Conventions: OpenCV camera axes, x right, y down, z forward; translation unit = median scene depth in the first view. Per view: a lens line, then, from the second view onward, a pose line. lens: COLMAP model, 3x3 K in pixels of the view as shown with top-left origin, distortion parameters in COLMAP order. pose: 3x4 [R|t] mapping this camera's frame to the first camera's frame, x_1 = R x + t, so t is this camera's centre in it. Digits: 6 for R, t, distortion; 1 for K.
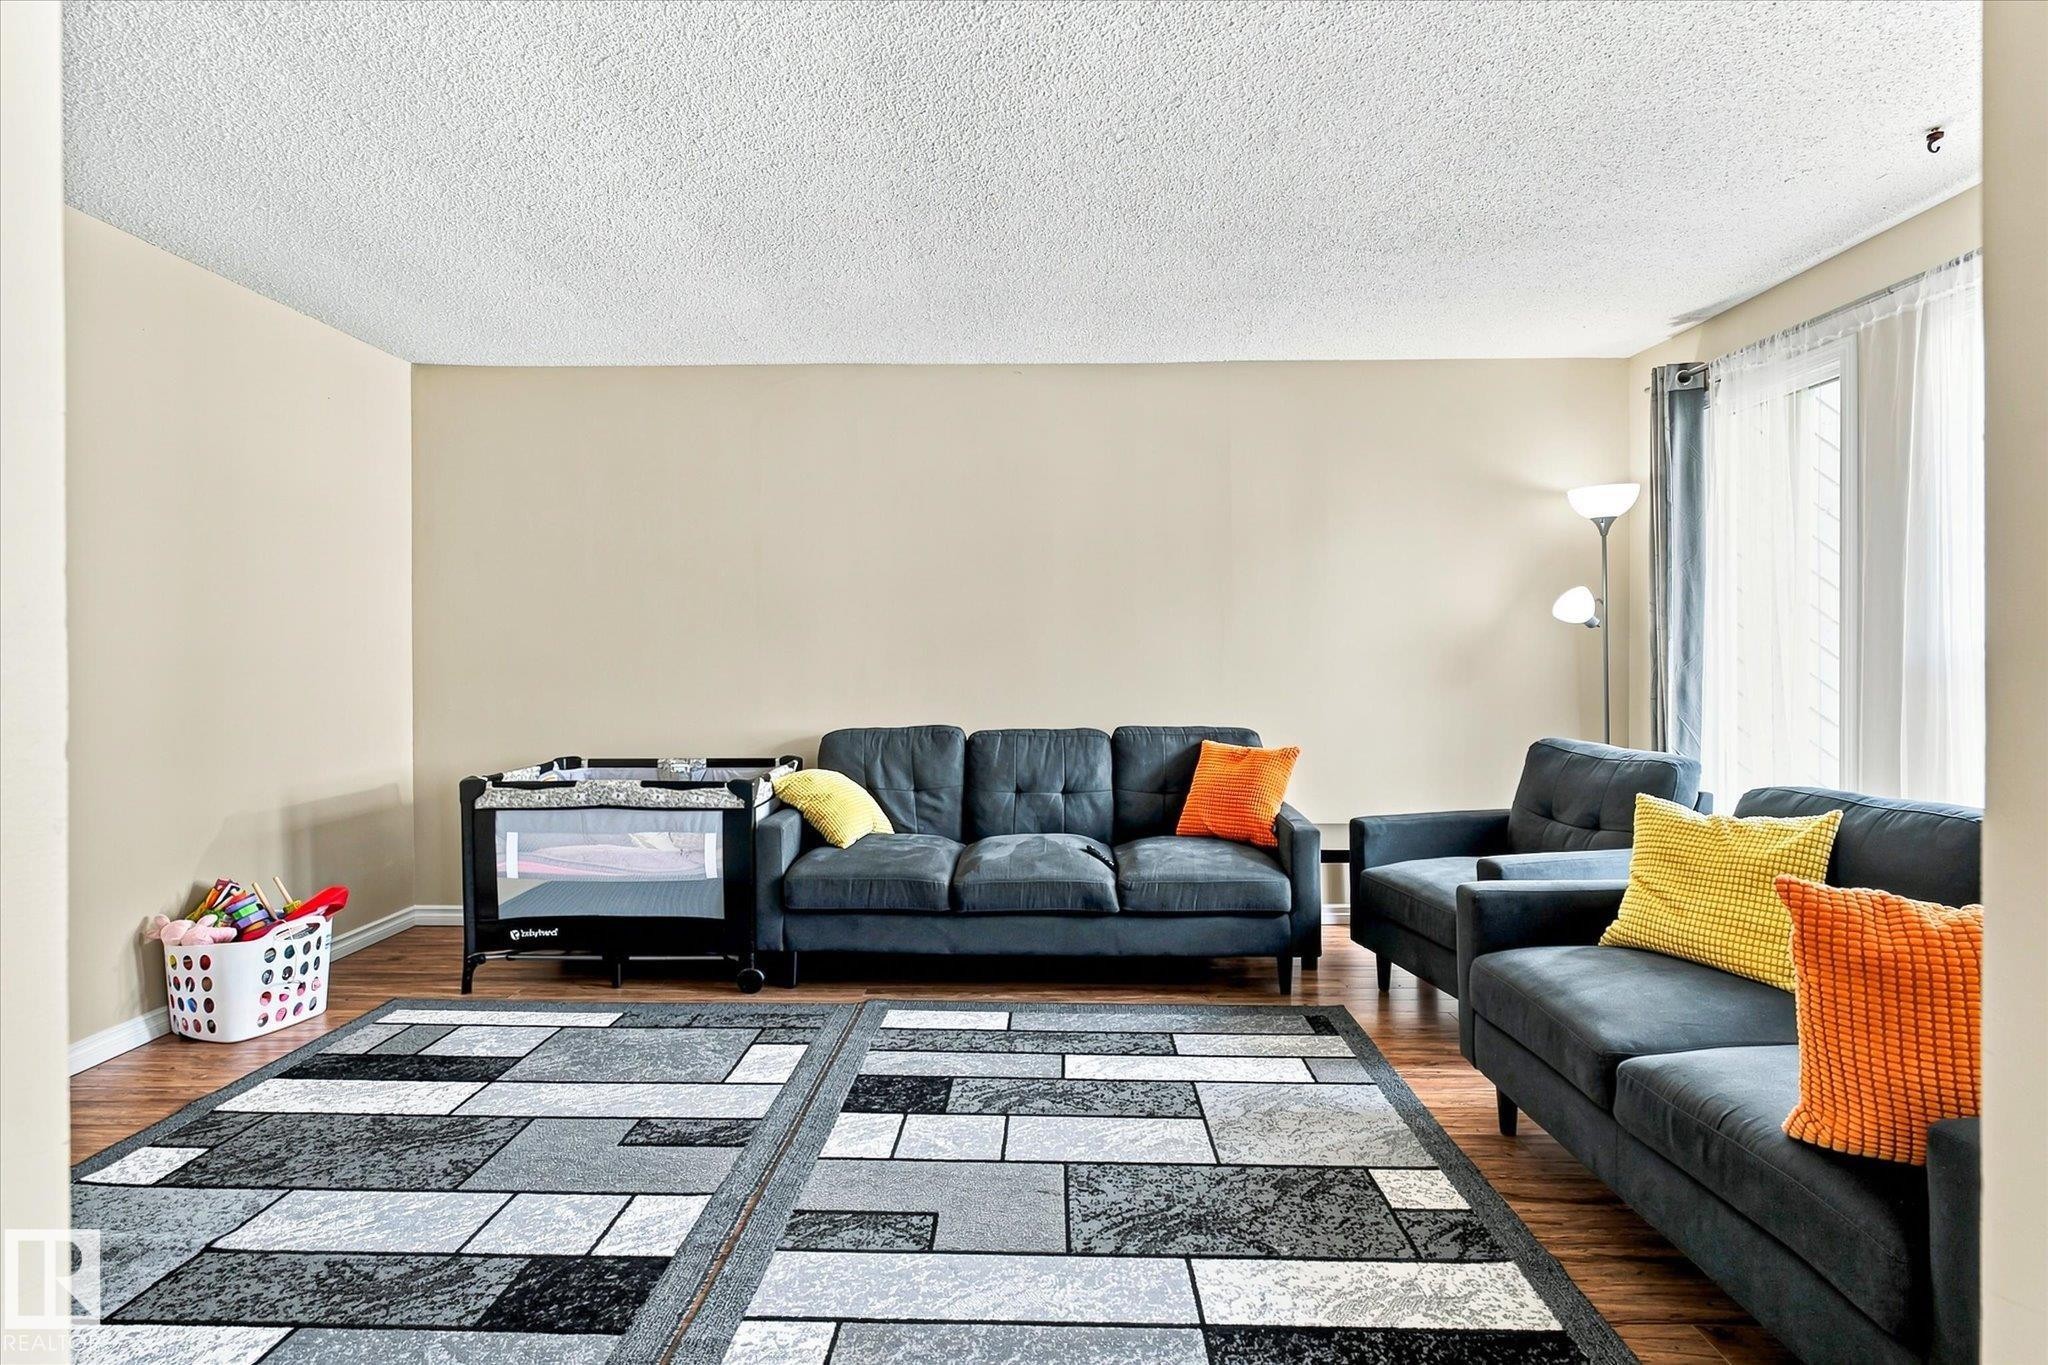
lens RADIAL K [[931.5, 0, 1024.0], [0, 931.5, 682.5], [0, 0, 1]] dist [0.009456, -0.000078]
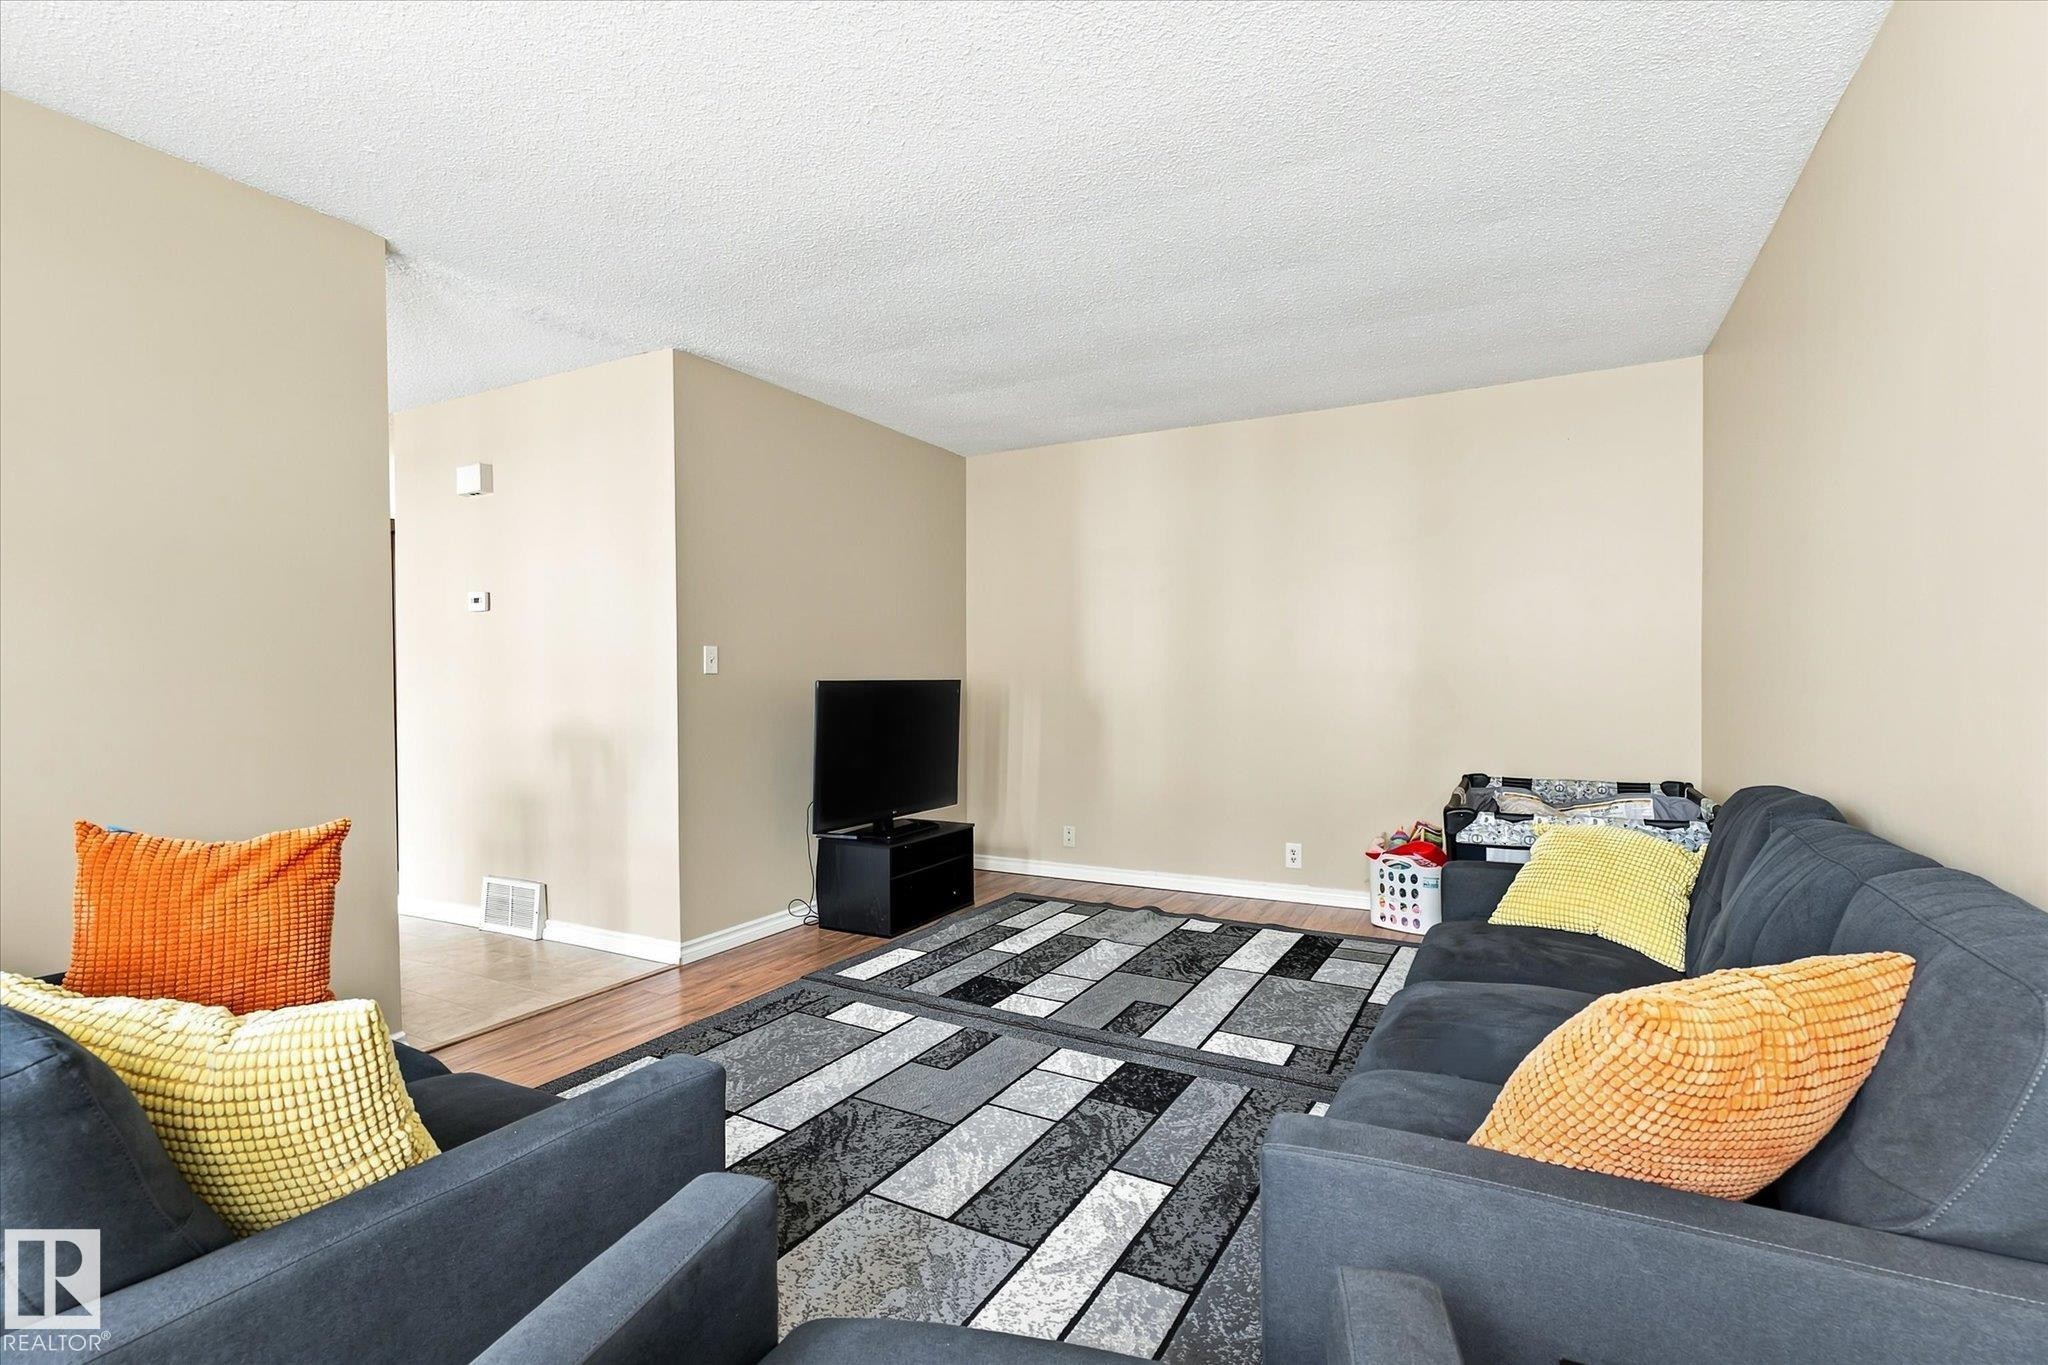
lens RADIAL K [[974.7, 0, 1024.0], [0, 974.7, 682.5], [0, 0, 1]] dist [-0.000675, -0.000163]
pose [[-0.472572, 0.009303, -0.881243, 0.837762], [-0.018629, 0.999615, 0.020543, -0.021472], [0.881095, 0.026125, -0.472217, 1.334437]]
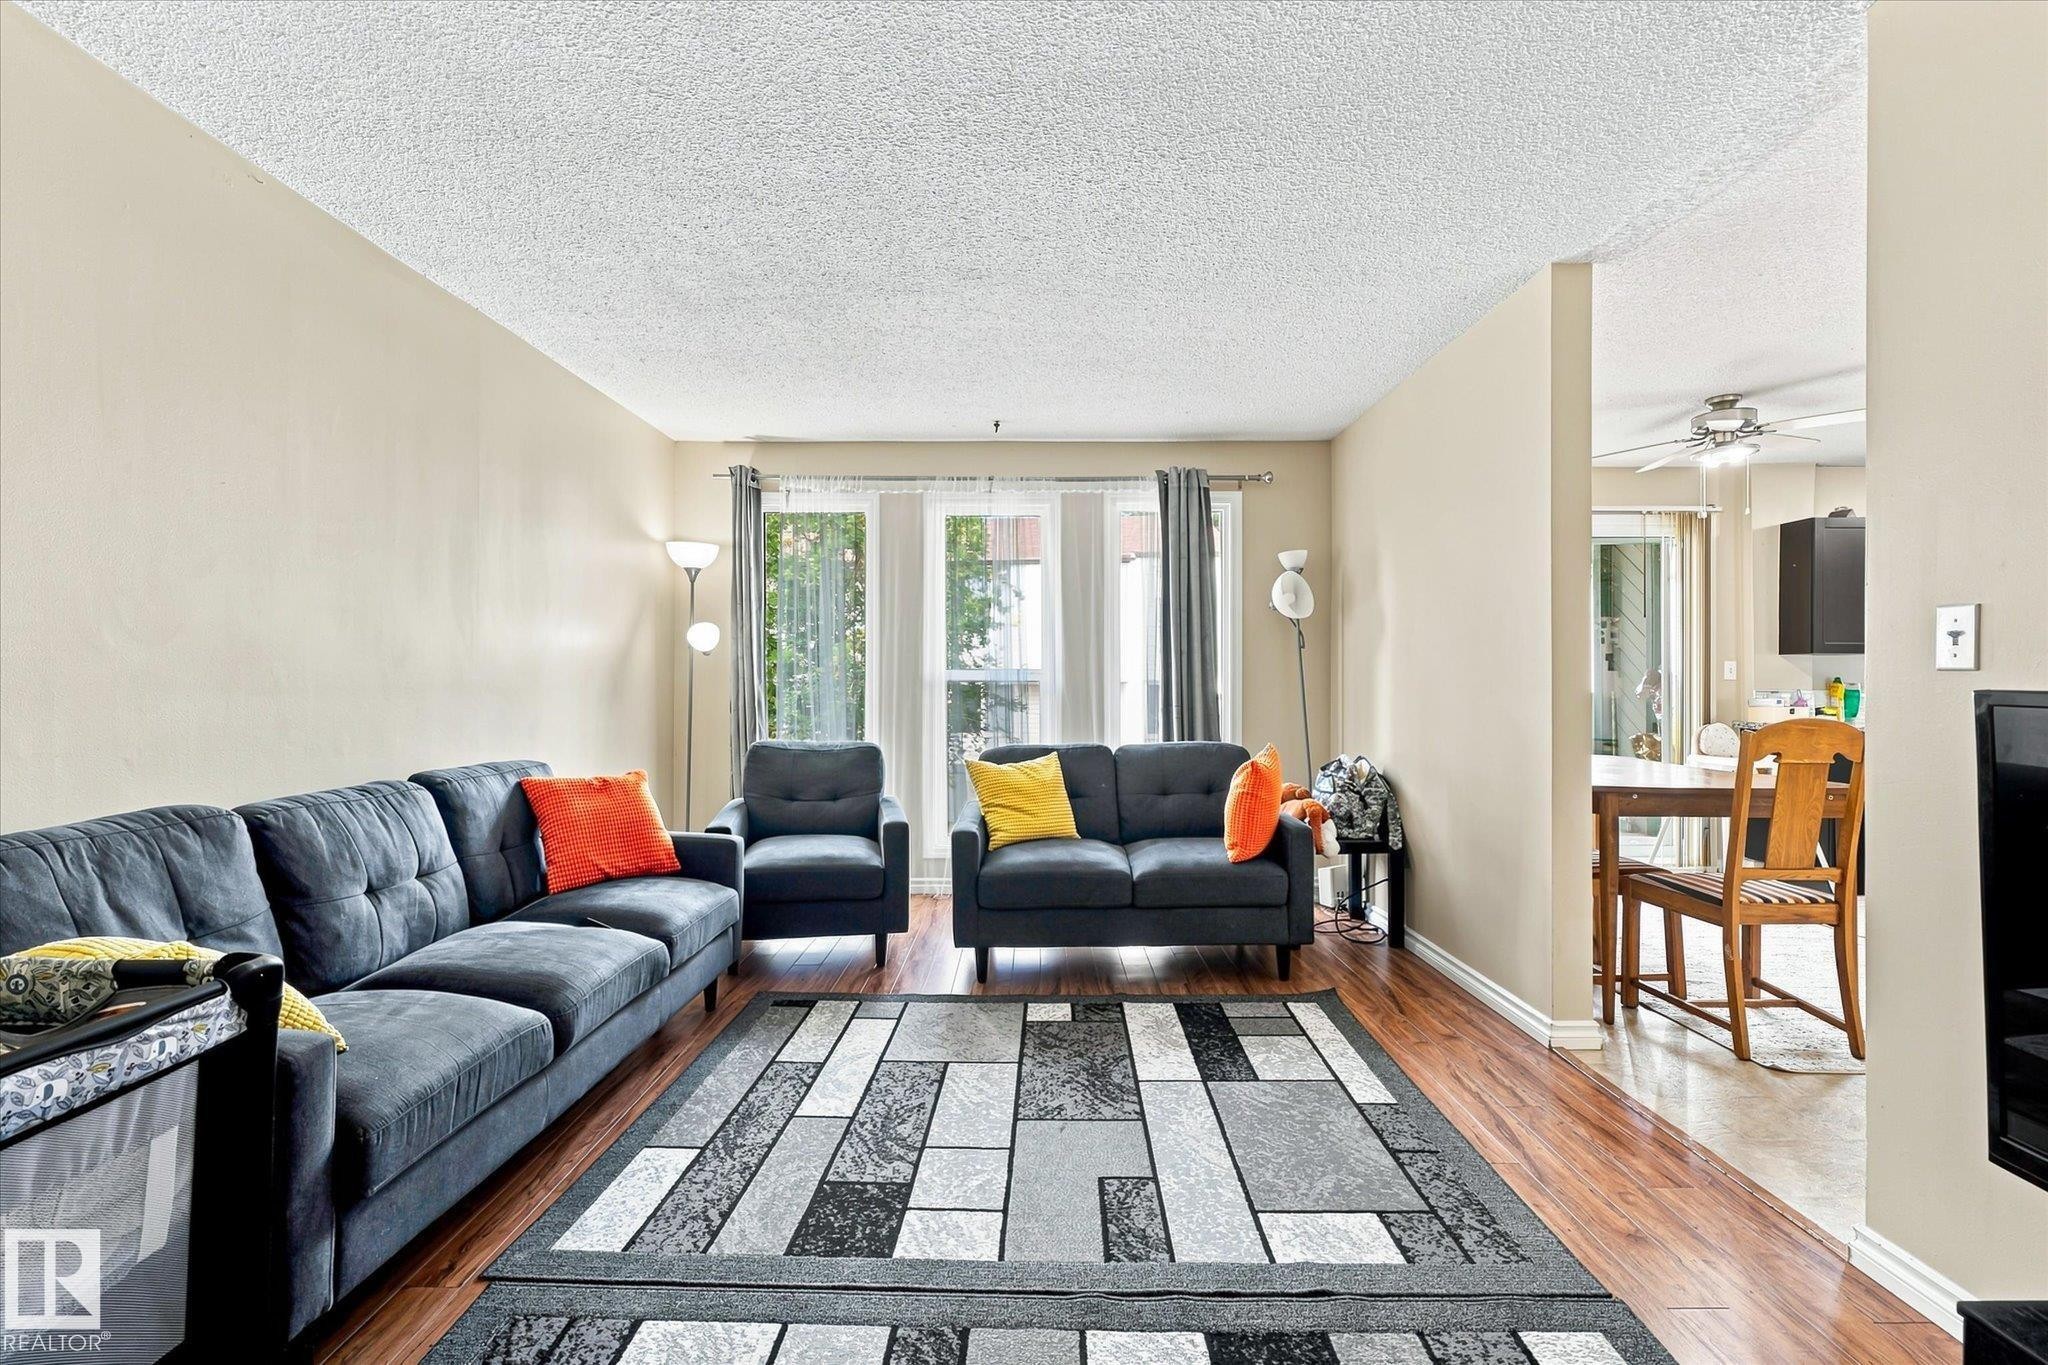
lens RADIAL K [[887.1, 0, 1033.7], [0, 887.1, 709.9], [0, 0, 1]] dist [-0.001409, 0.000254]
pose [[0.002491, -0.027451, 0.999620, -0.849803], [0.027692, 0.999242, 0.027372, -0.008486], [-0.999613, 0.027613, 0.003250, 0.804558]]
